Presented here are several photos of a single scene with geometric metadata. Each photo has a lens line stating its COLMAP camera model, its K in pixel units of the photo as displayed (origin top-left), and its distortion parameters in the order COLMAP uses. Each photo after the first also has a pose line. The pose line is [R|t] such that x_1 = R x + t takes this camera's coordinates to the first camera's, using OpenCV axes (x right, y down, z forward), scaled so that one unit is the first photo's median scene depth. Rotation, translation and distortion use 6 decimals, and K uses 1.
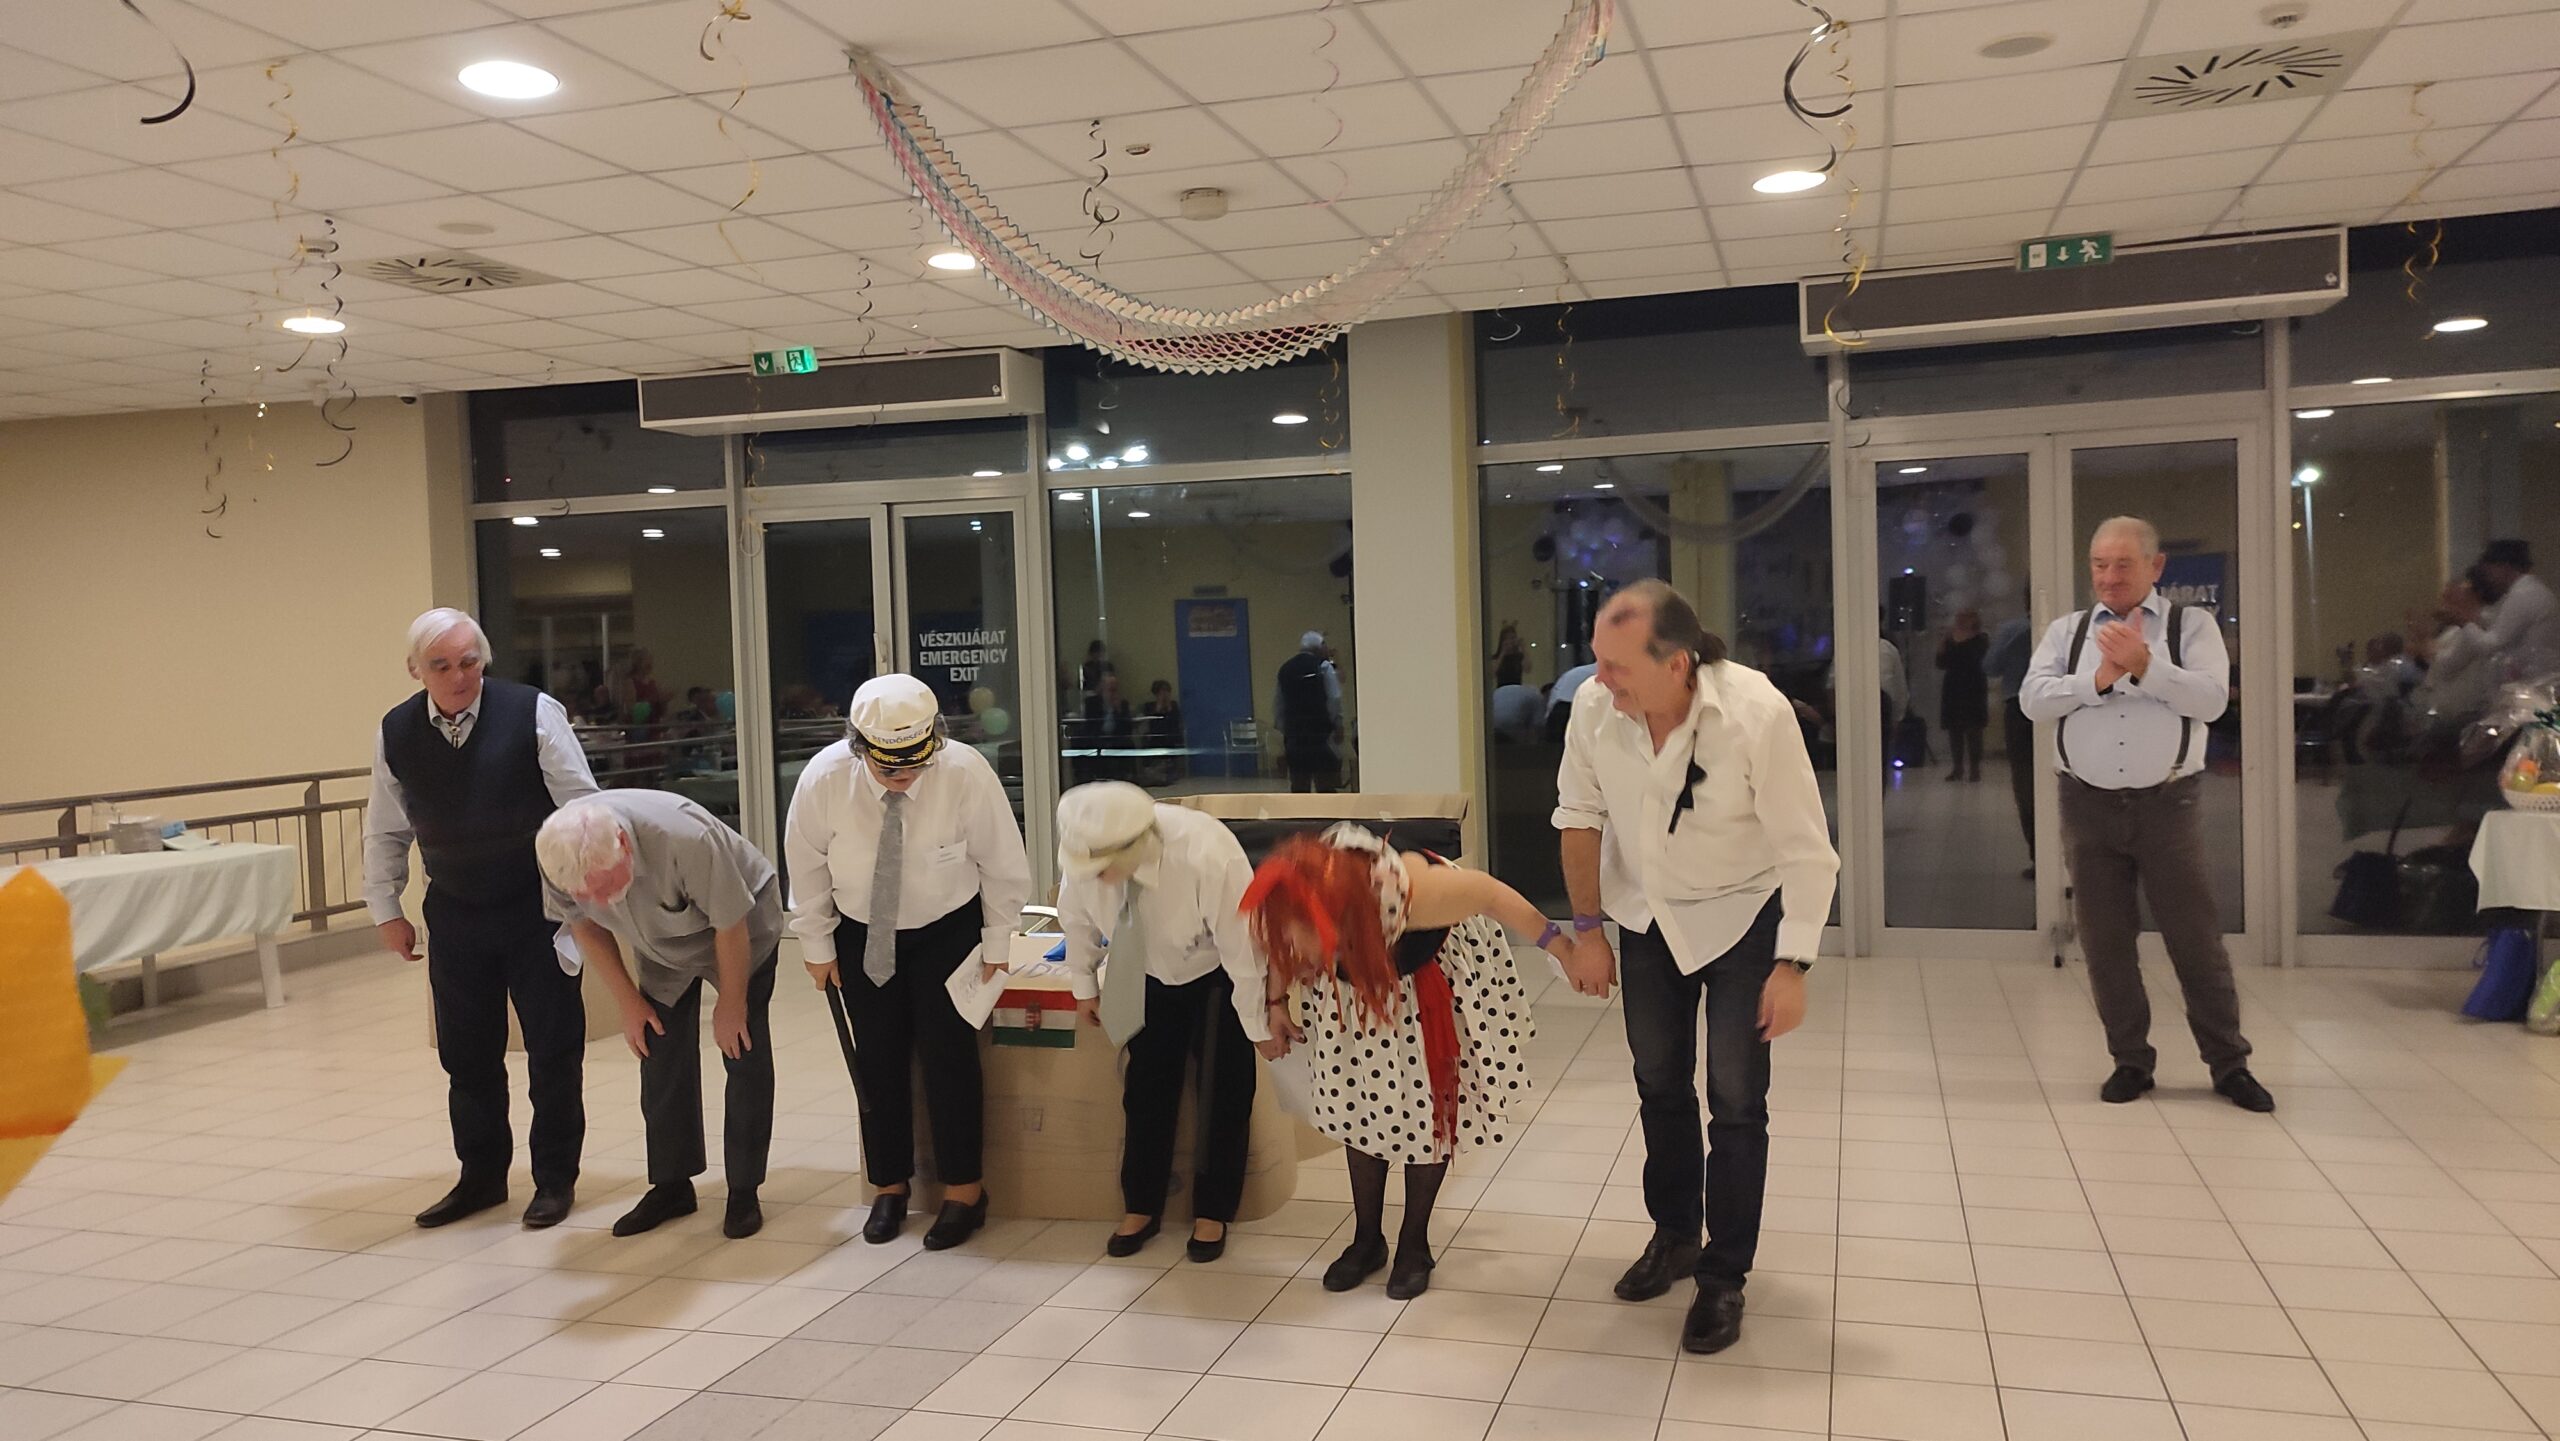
lens RADIAL K [[1891.2, 0, 1289.0], [0, 1891.2, 722.5], [0, 0, 1]] dist [0.029293, -0.018780]
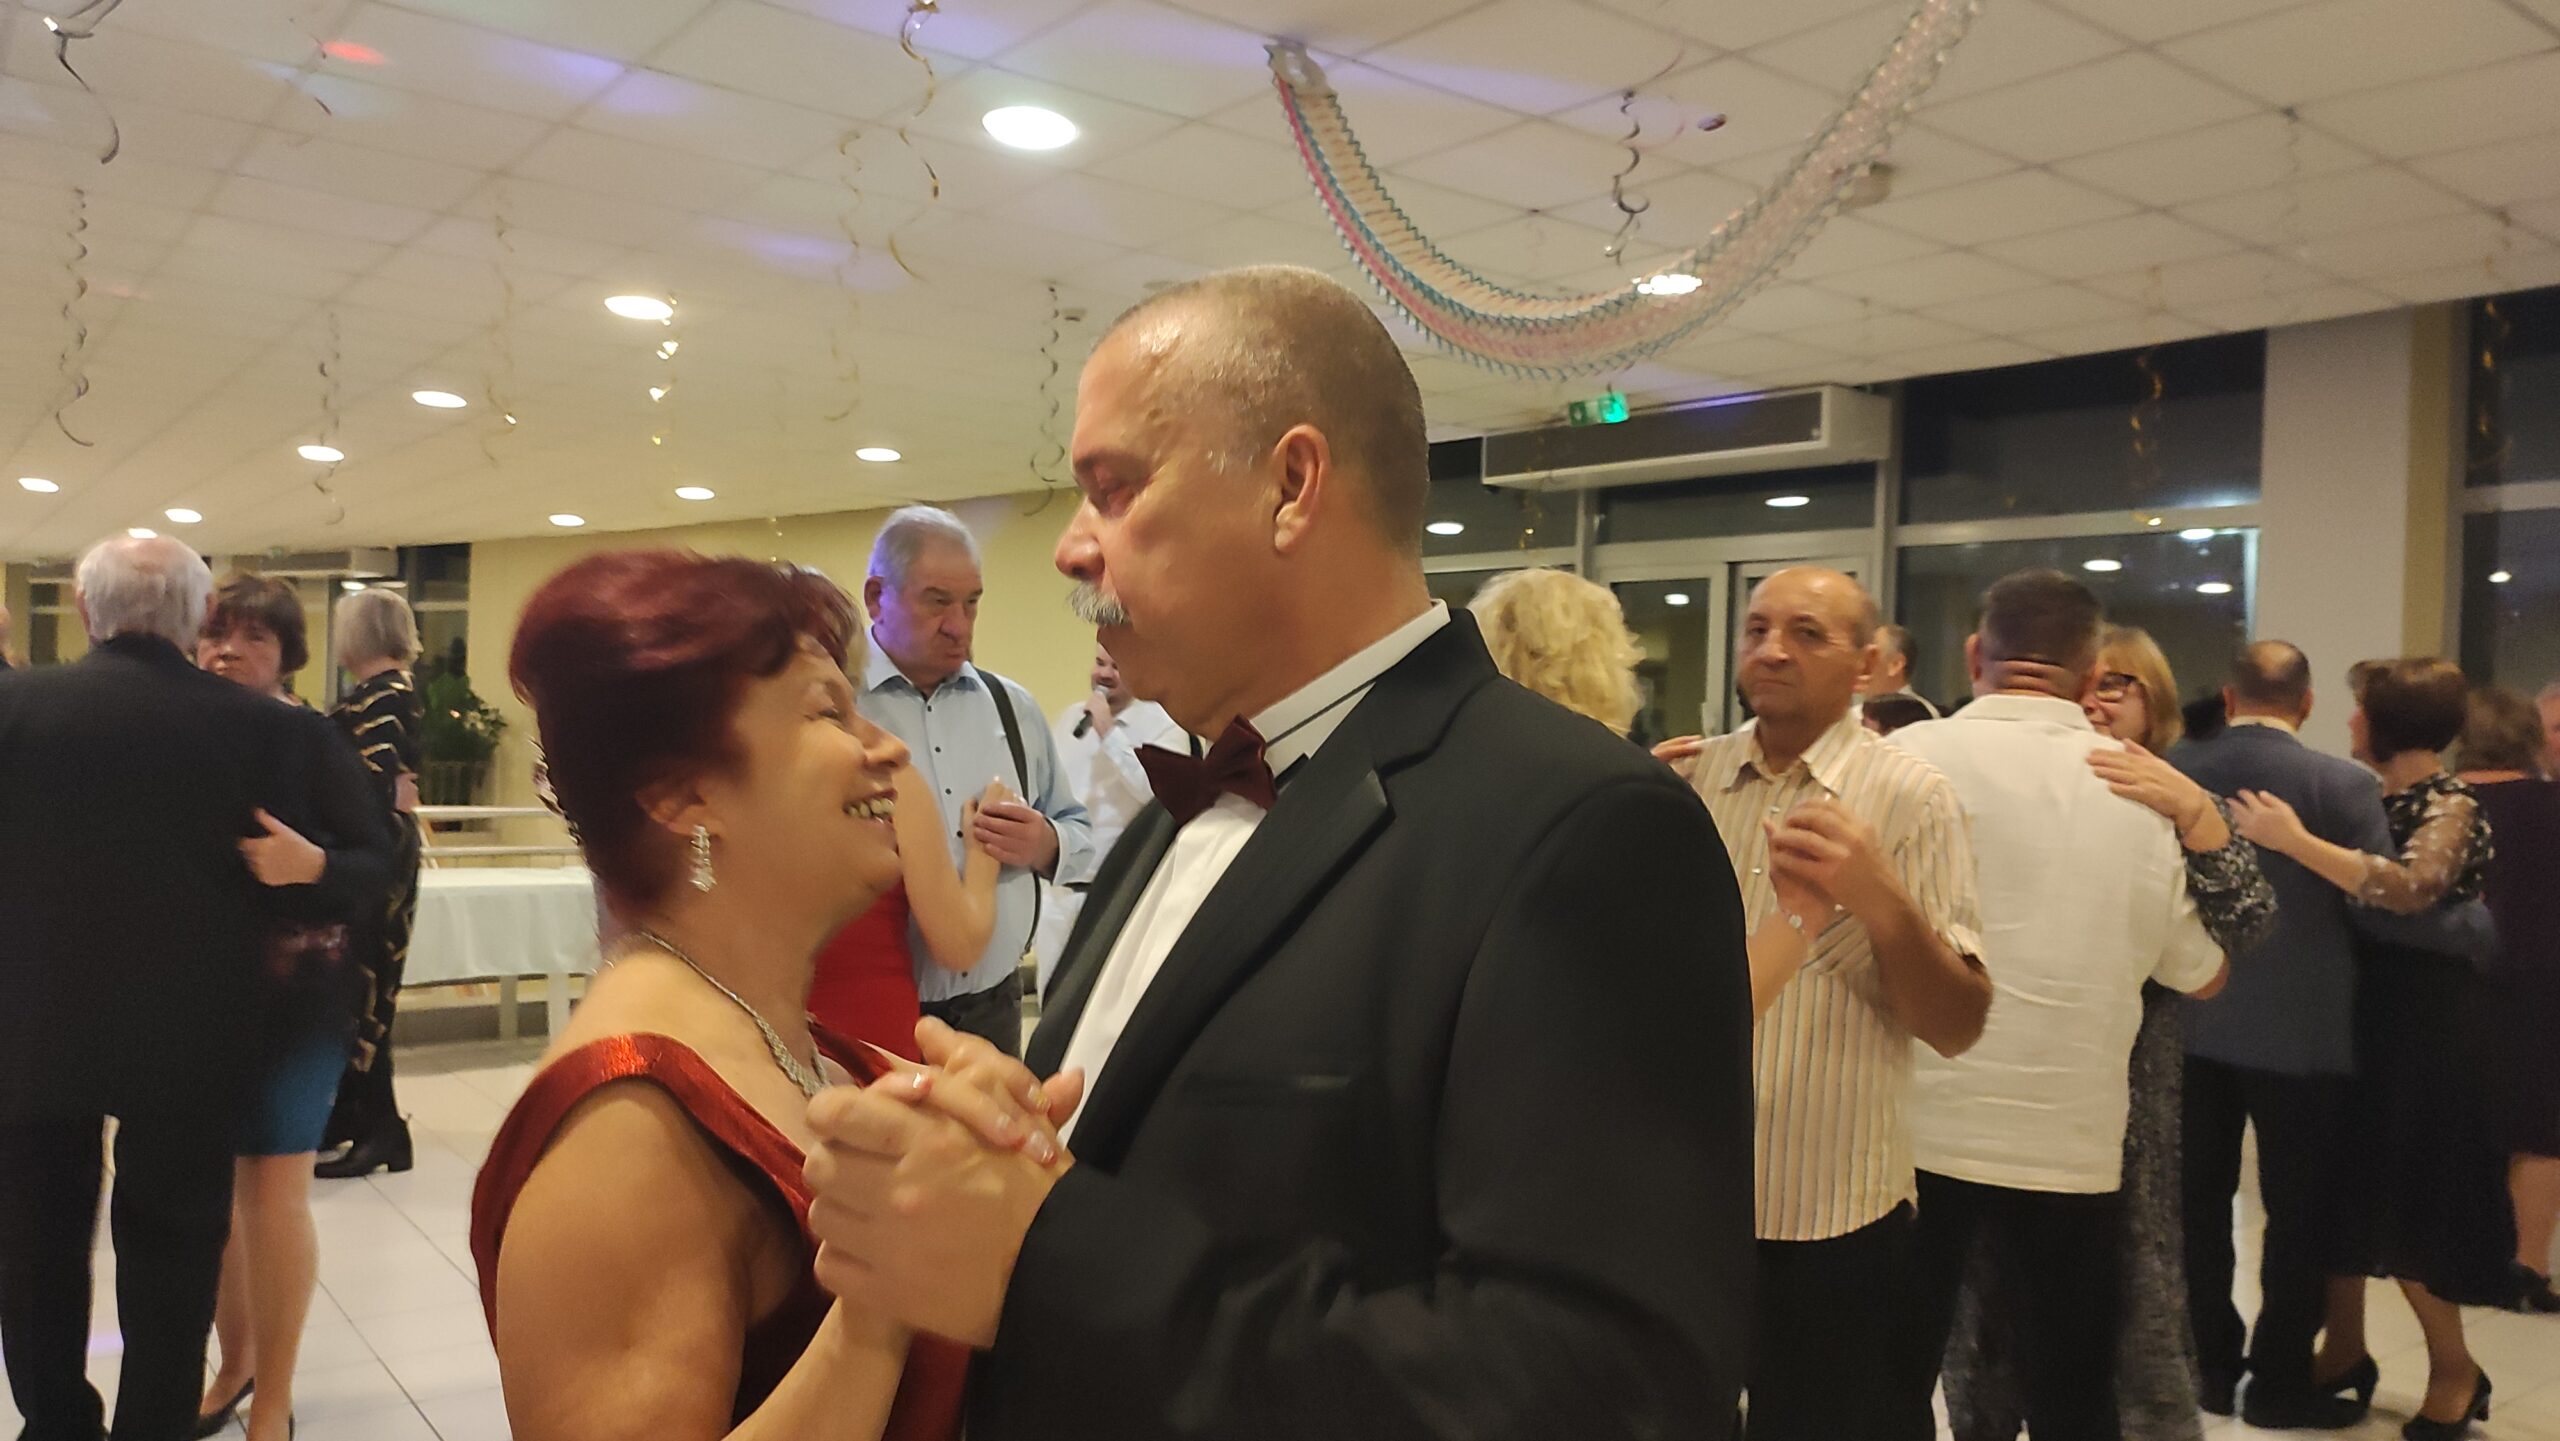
lens RADIAL K [[1891.2, 0, 1278.6], [0, 1891.2, 705.3], [0, 0, 1]] dist [0.029293, -0.018780]
pose [[0.813641, 0.052297, -0.579010, 0.157452], [-0.079382, 0.996612, -0.021534, -0.010291], [0.575922, 0.063484, 0.815036, 0.142455]]
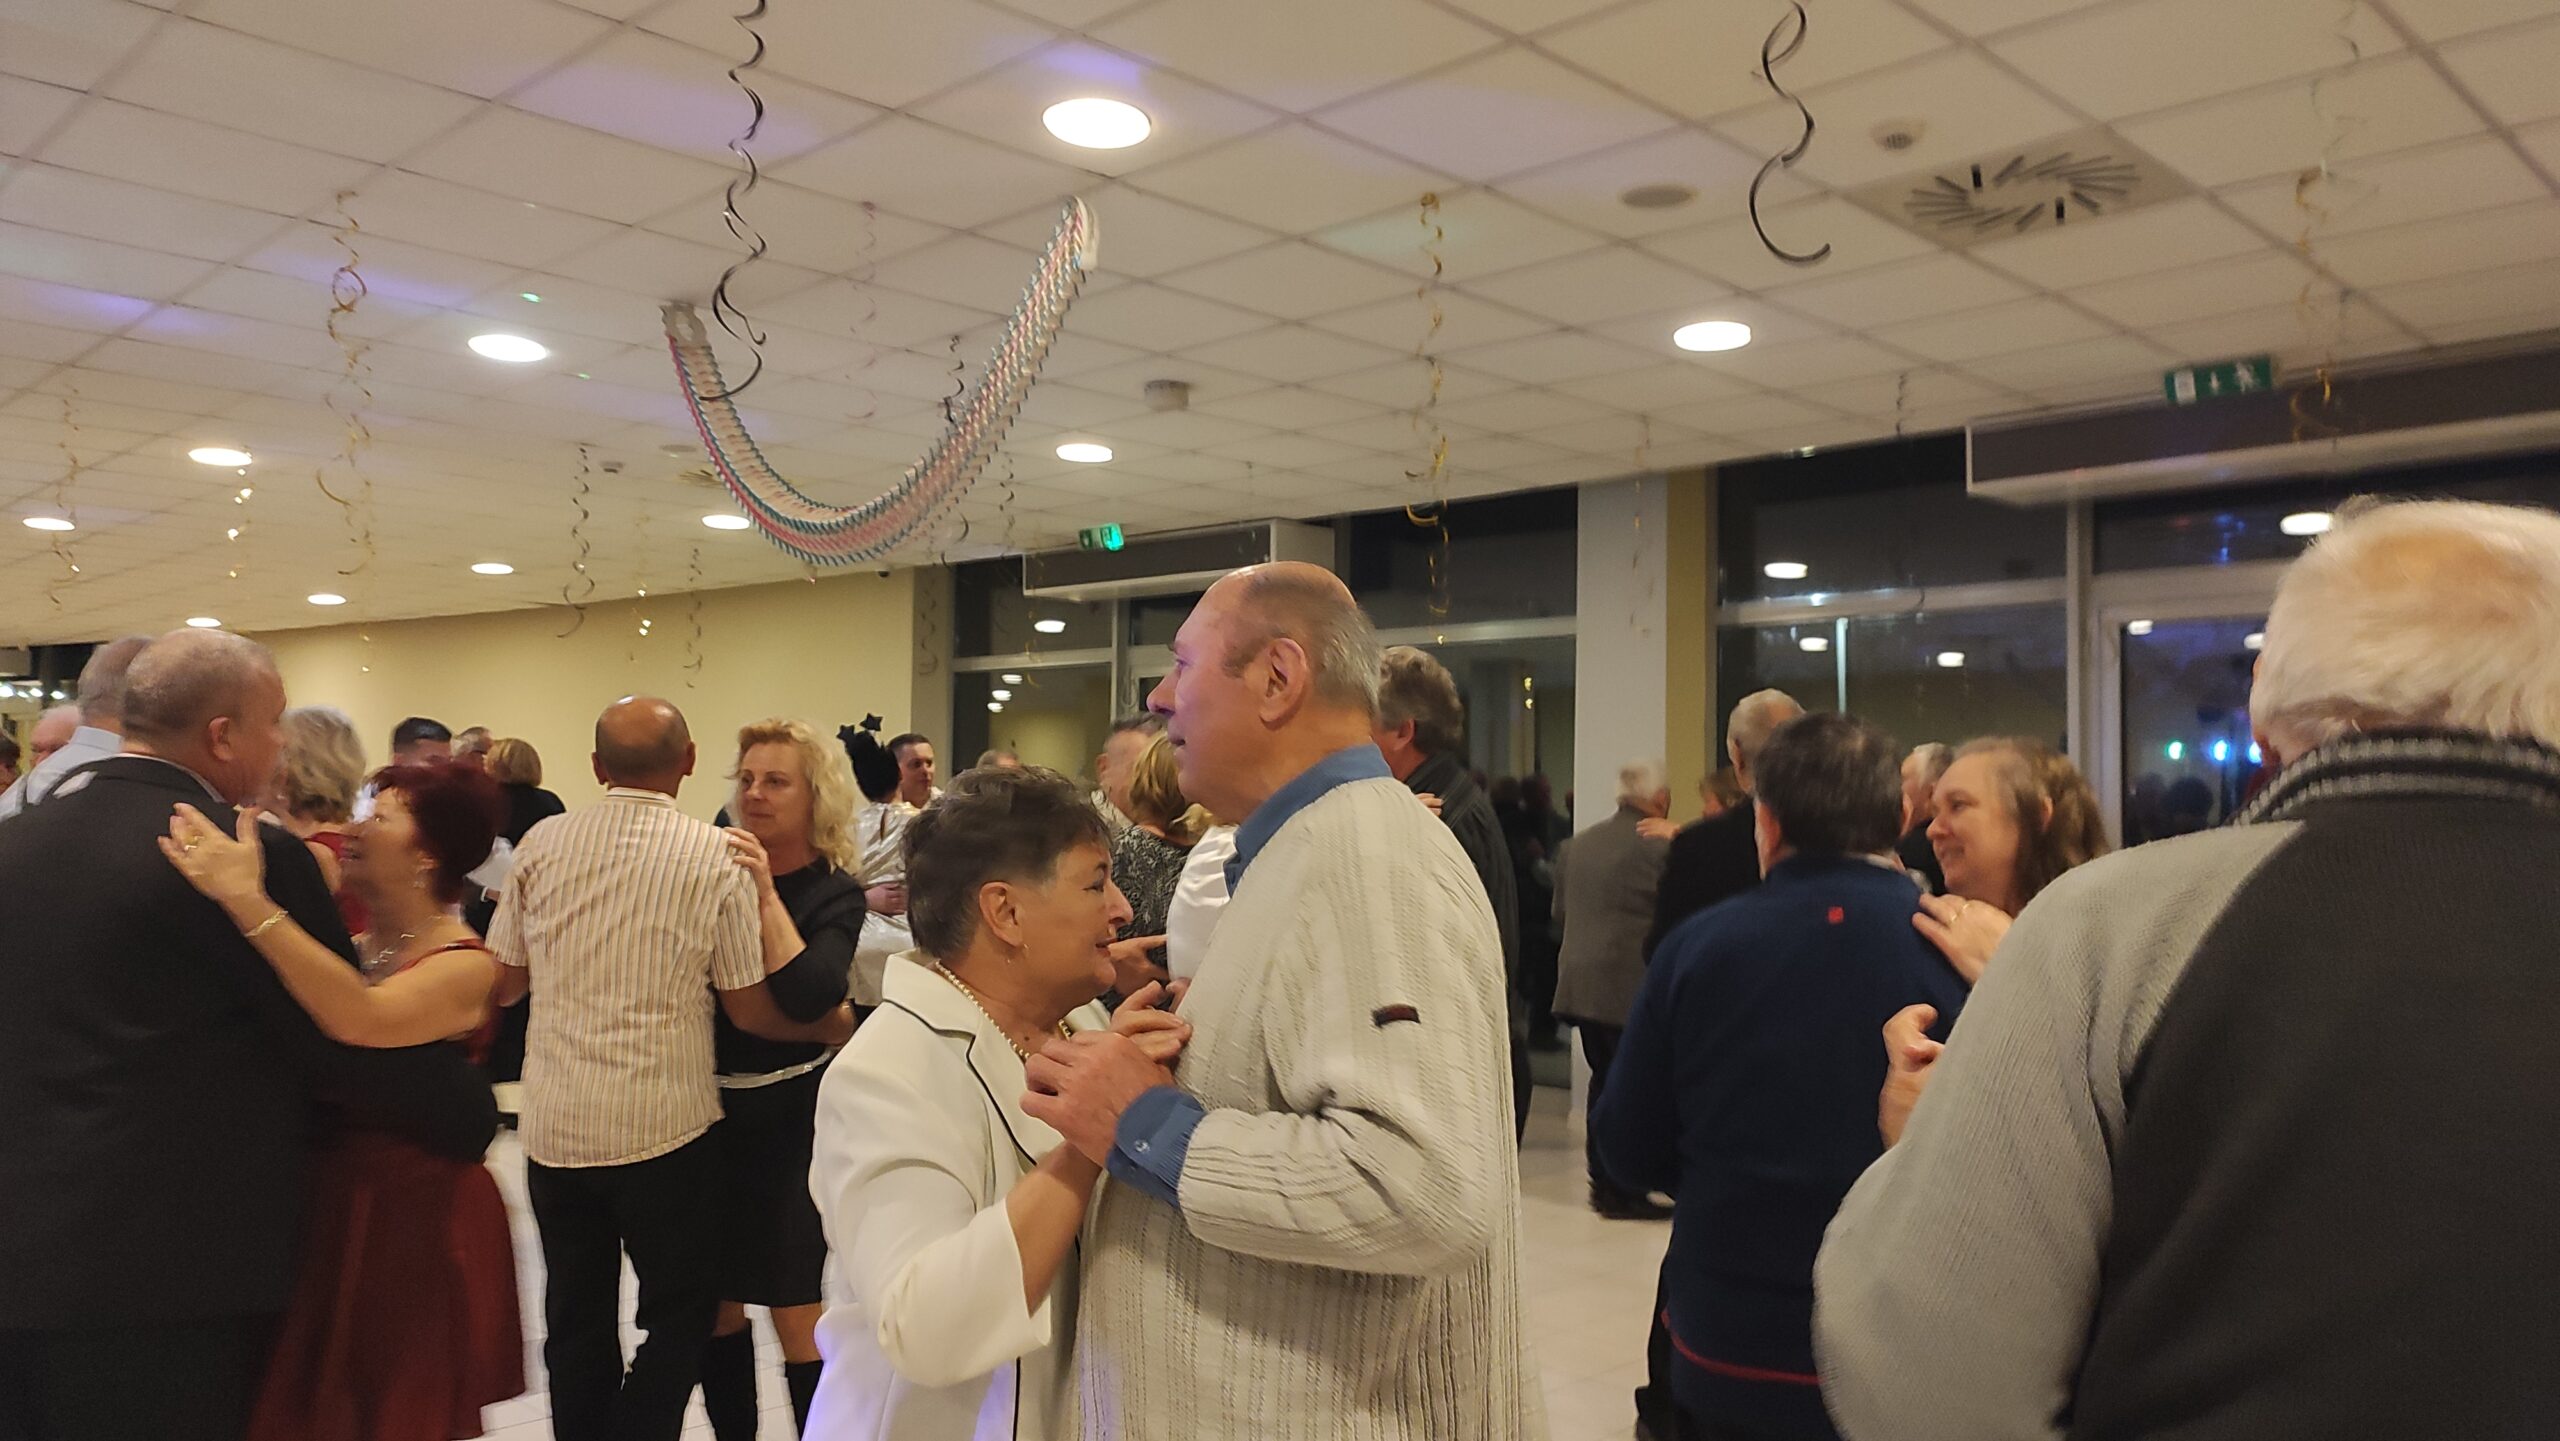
lens RADIAL K [[1891.2, 0, 1292.5], [0, 1891.2, 719.2], [0, 0, 1]] dist [0.029293, -0.018780]
pose [[0.887557, 0.020124, -0.460257, 0.349734], [-0.055946, 0.996360, -0.064322, -0.016335], [0.457288, 0.082839, 0.885452, 0.061714]]
